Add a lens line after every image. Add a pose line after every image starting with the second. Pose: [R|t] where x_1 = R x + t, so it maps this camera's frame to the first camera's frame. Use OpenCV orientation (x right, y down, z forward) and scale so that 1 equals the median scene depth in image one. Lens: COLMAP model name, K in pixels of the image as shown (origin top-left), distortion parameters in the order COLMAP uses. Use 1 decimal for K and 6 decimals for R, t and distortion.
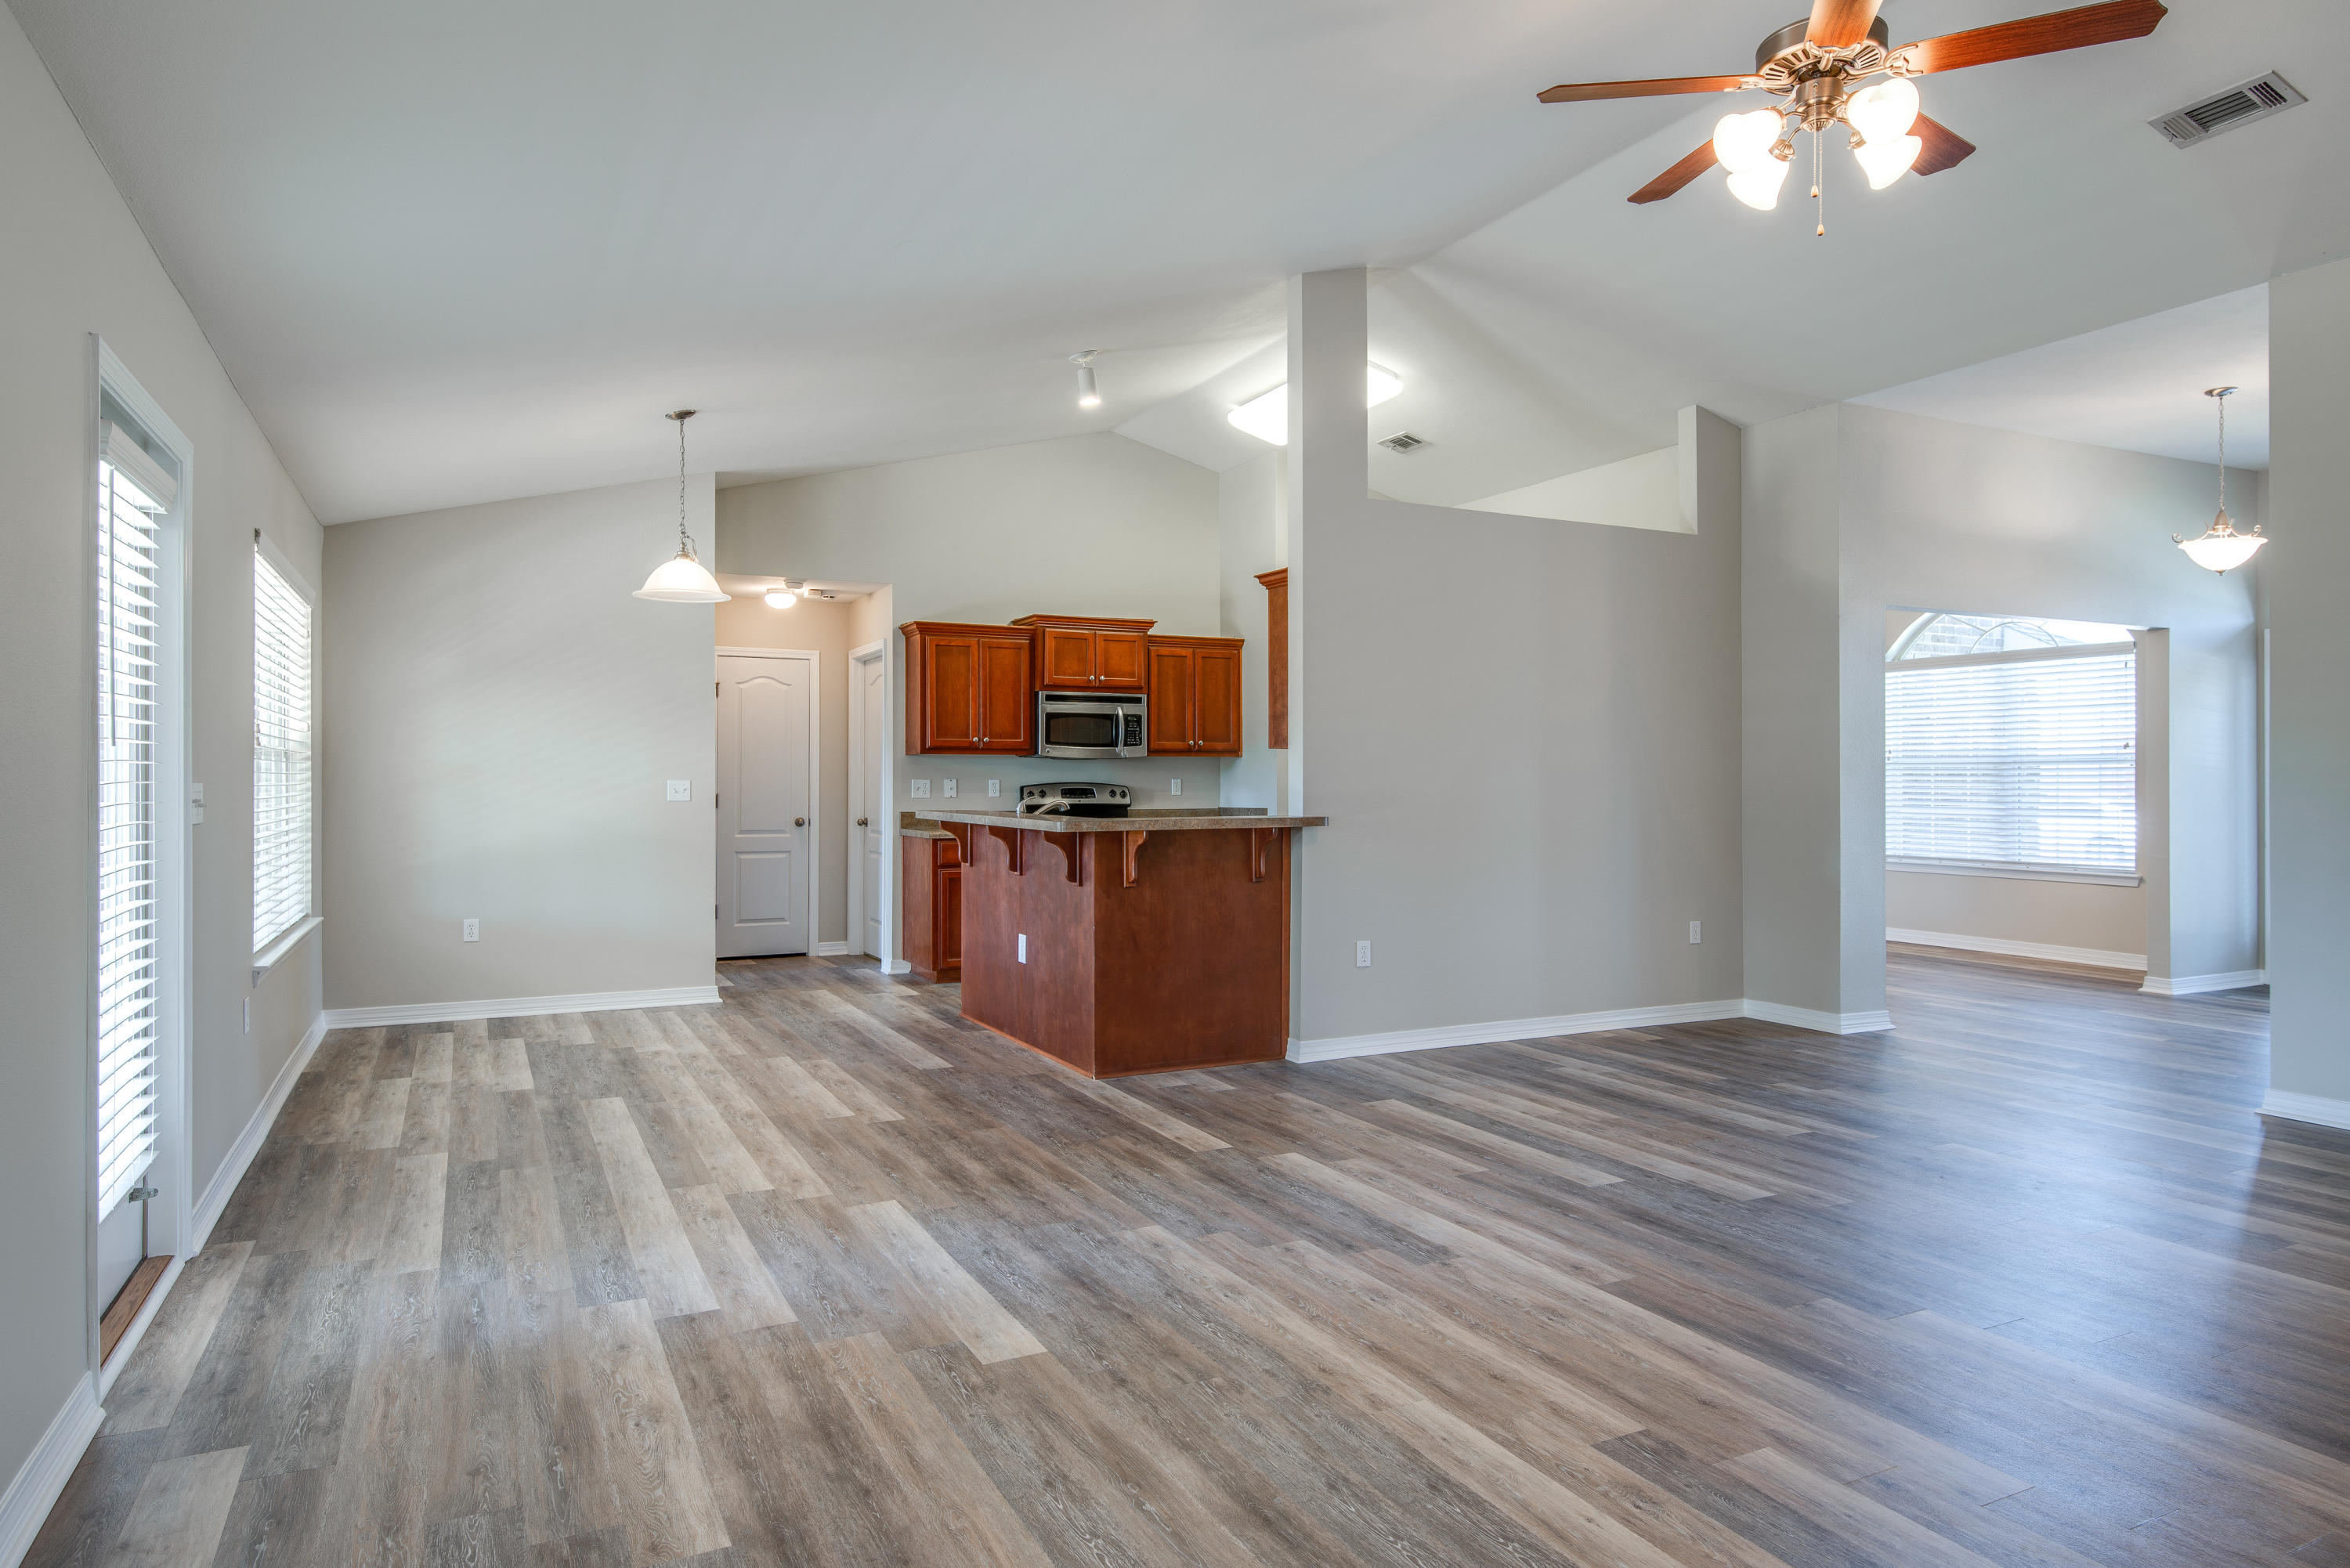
lens RADIAL K [[1421.2, 0, 1175.9], [0, 1421.2, 782.1], [0, 0, 1]] dist [0.004821, -0.000304]
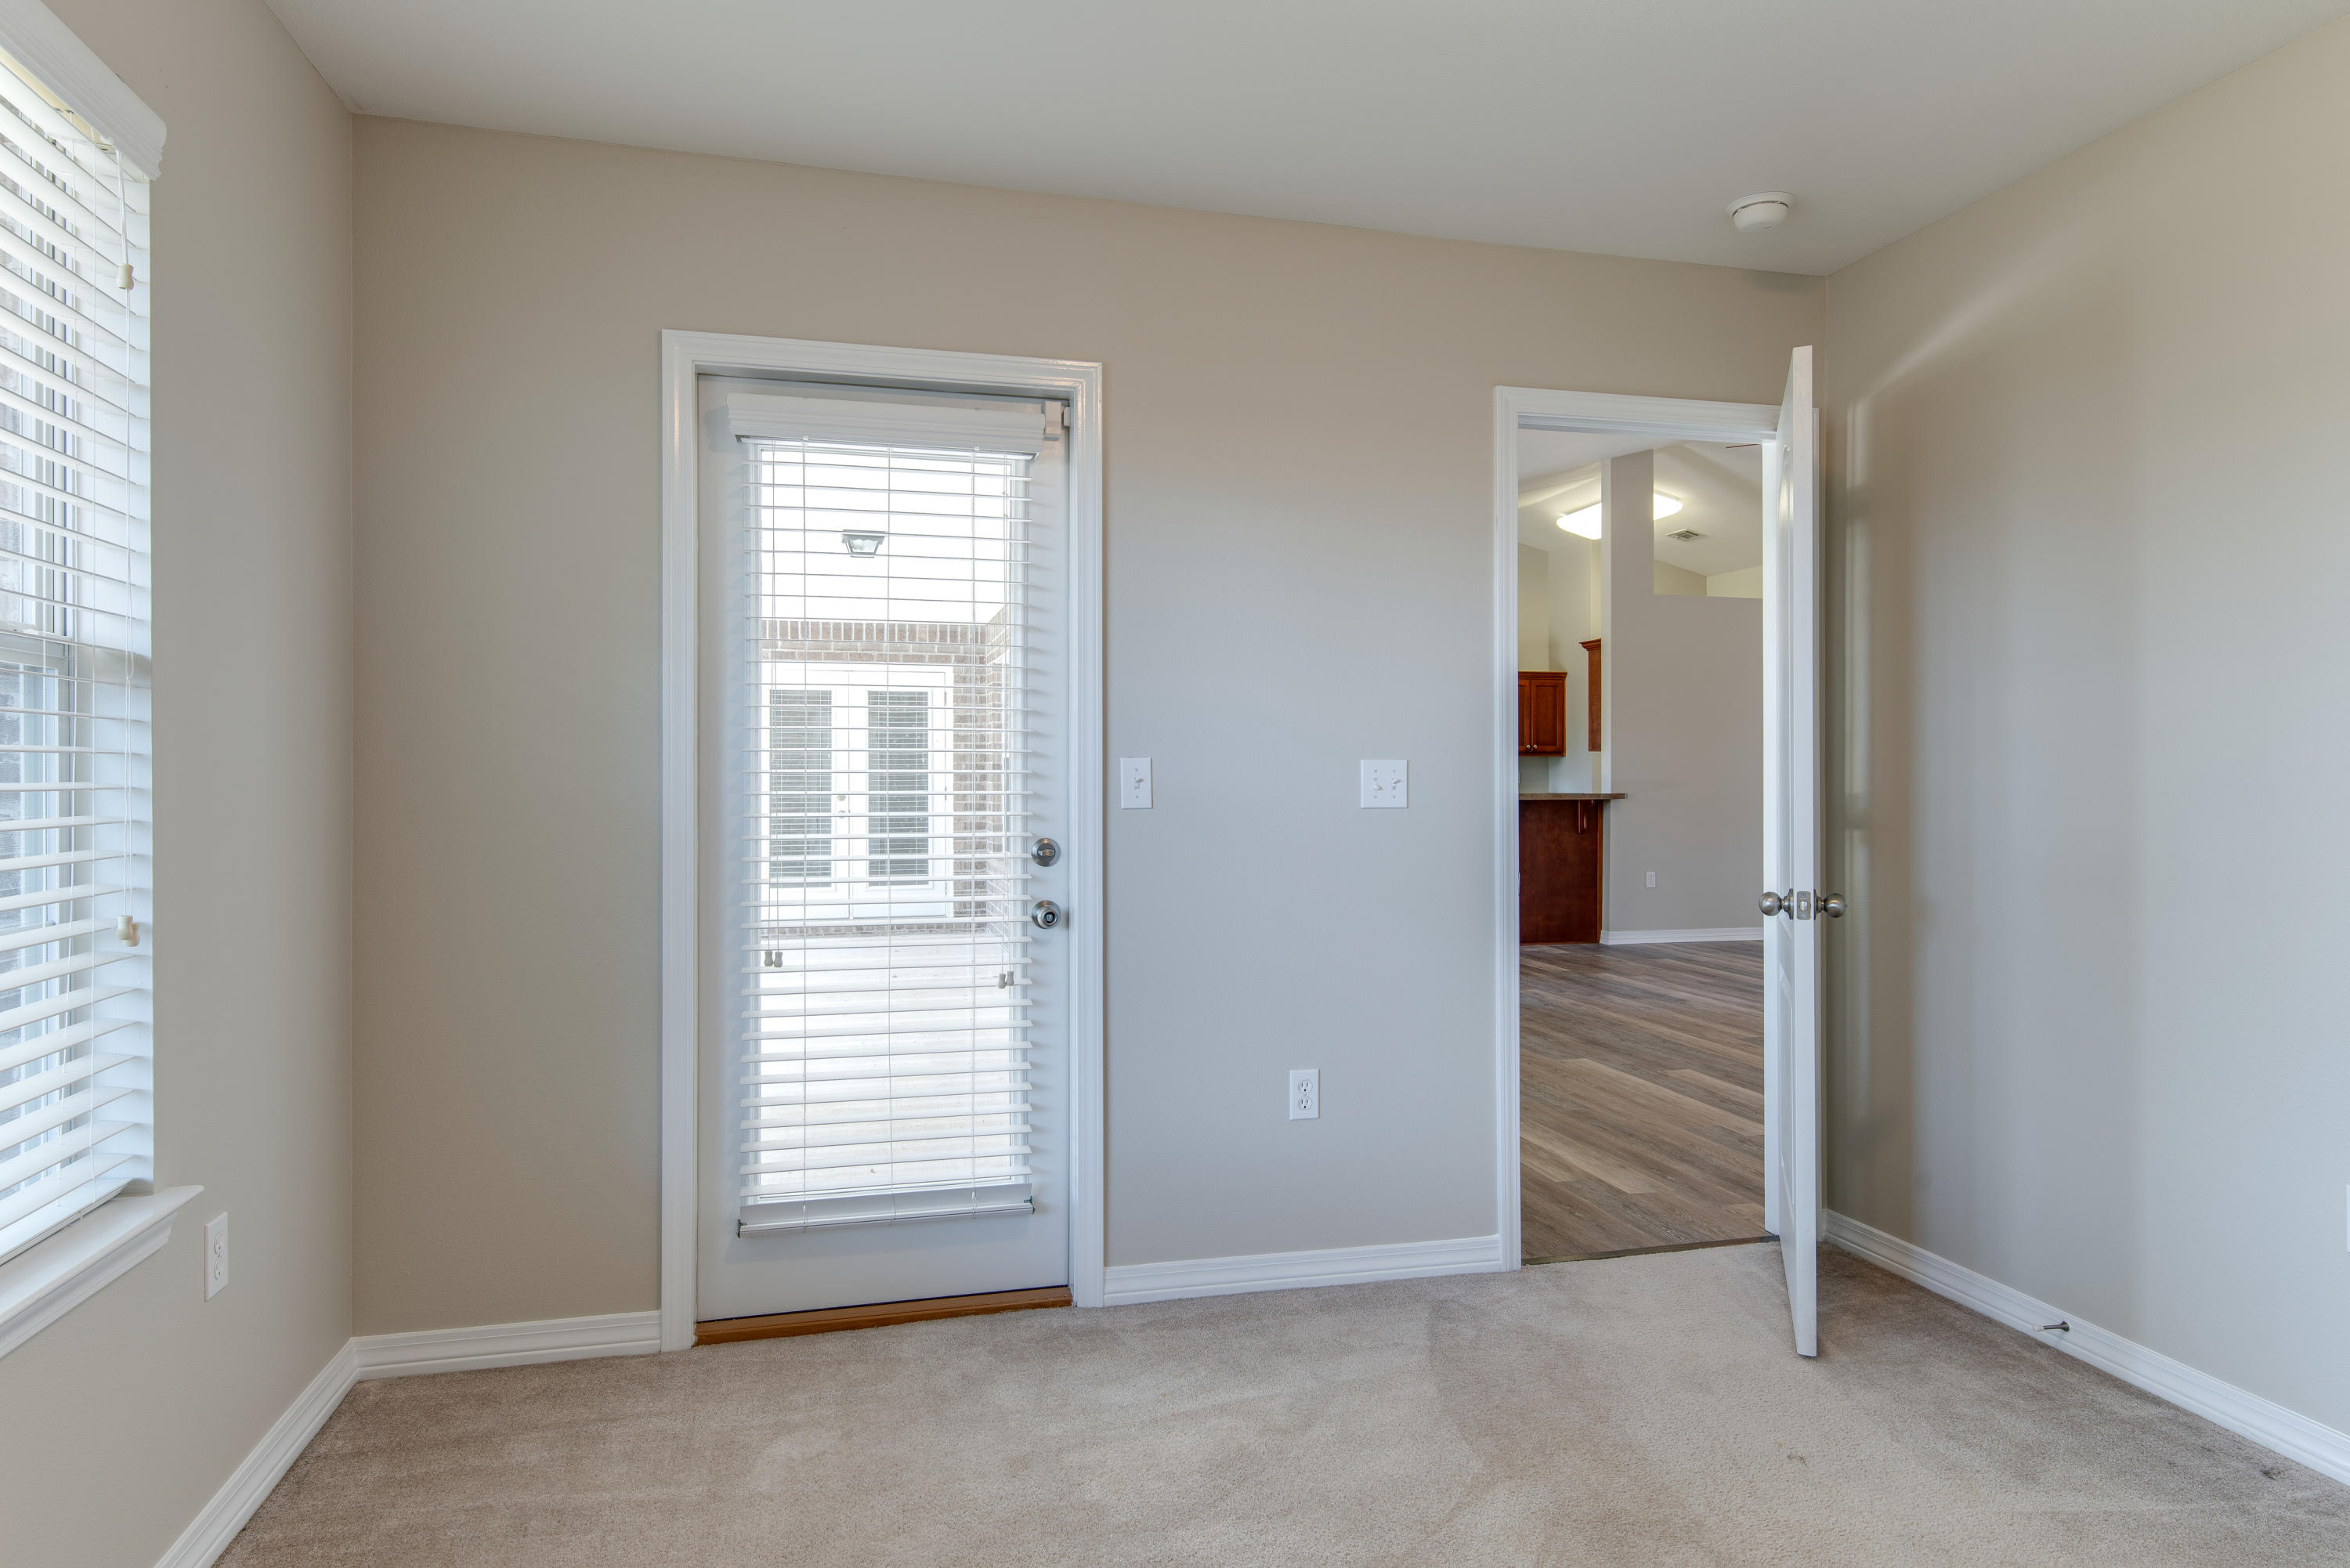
lens RADIAL K [[1421.2, 0, 1181.7], [0, 1421.2, 785.2], [0, 0, 1]] dist [0.004821, -0.000304]
pose [[0.979574, 0.004389, -0.201037, -0.061153], [-0.003989, 0.999989, 0.002396, 0.012545], [0.201046, -0.001545, 0.979581, -0.654698]]
